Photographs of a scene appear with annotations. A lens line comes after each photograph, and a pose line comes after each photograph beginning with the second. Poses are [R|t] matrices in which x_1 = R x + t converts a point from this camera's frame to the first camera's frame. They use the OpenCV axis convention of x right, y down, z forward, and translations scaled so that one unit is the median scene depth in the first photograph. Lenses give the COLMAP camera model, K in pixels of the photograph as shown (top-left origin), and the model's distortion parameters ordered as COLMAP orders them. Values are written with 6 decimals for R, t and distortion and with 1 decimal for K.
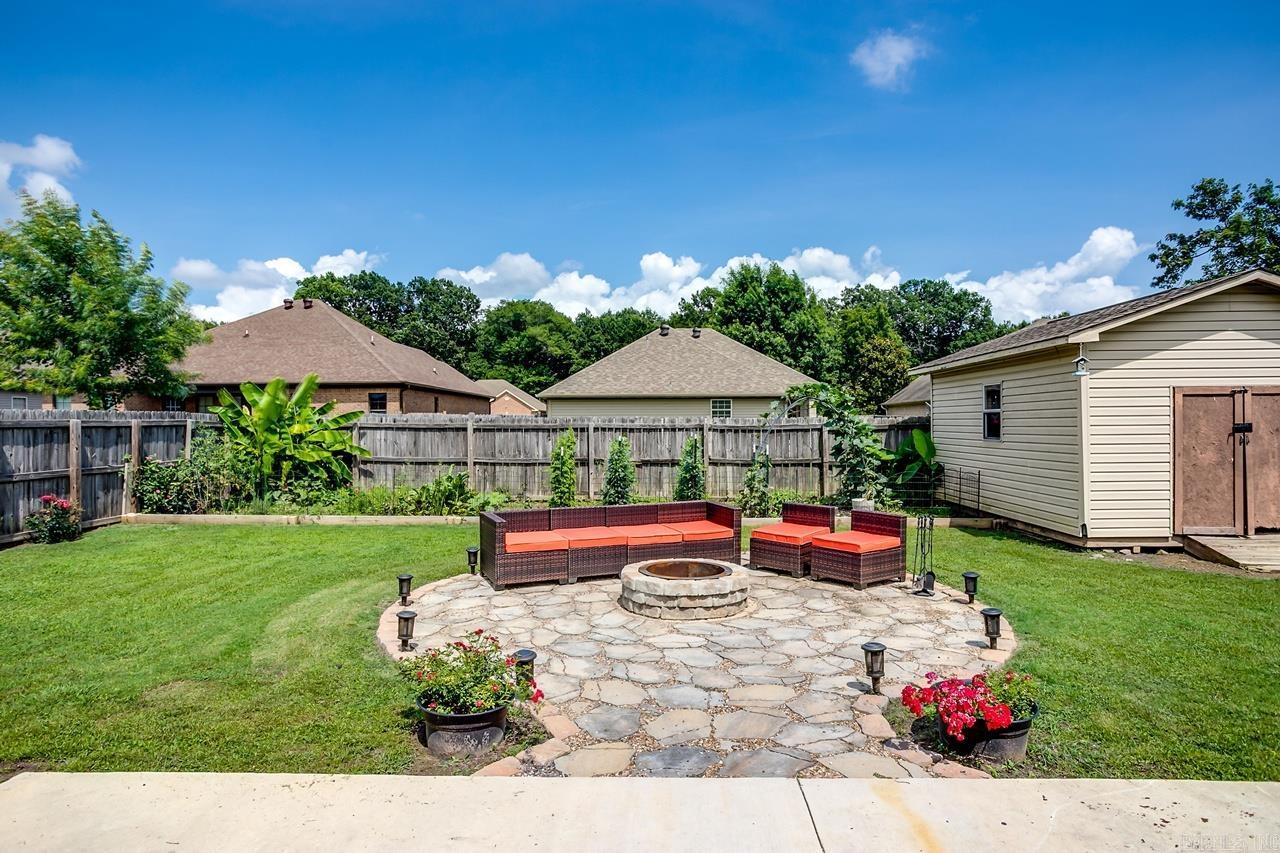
lens RADIAL K [[723.5, 0, 644.3], [0, 723.5, 422.6], [0, 0, 1]] dist [-0.041108, 0.022981]
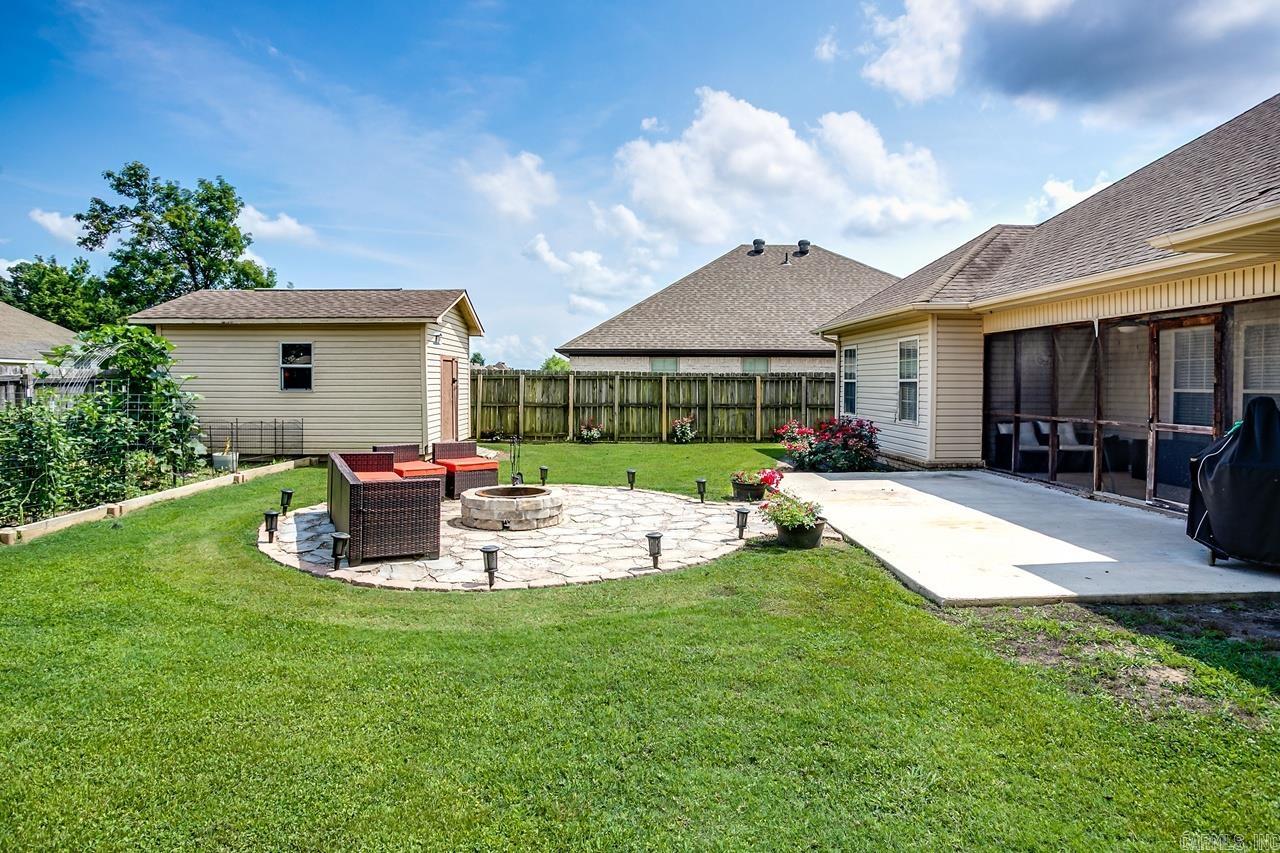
lens RADIAL K [[723.5, 0, 620.2], [0, 723.5, 412.2], [0, 0, 1]] dist [-0.041108, 0.022981]
pose [[-0.048523, -0.038216, 0.998091, -0.527724], [-0.004704, 0.999265, 0.038032, 0.008784], [-0.998811, -0.002849, -0.048668, 0.392759]]
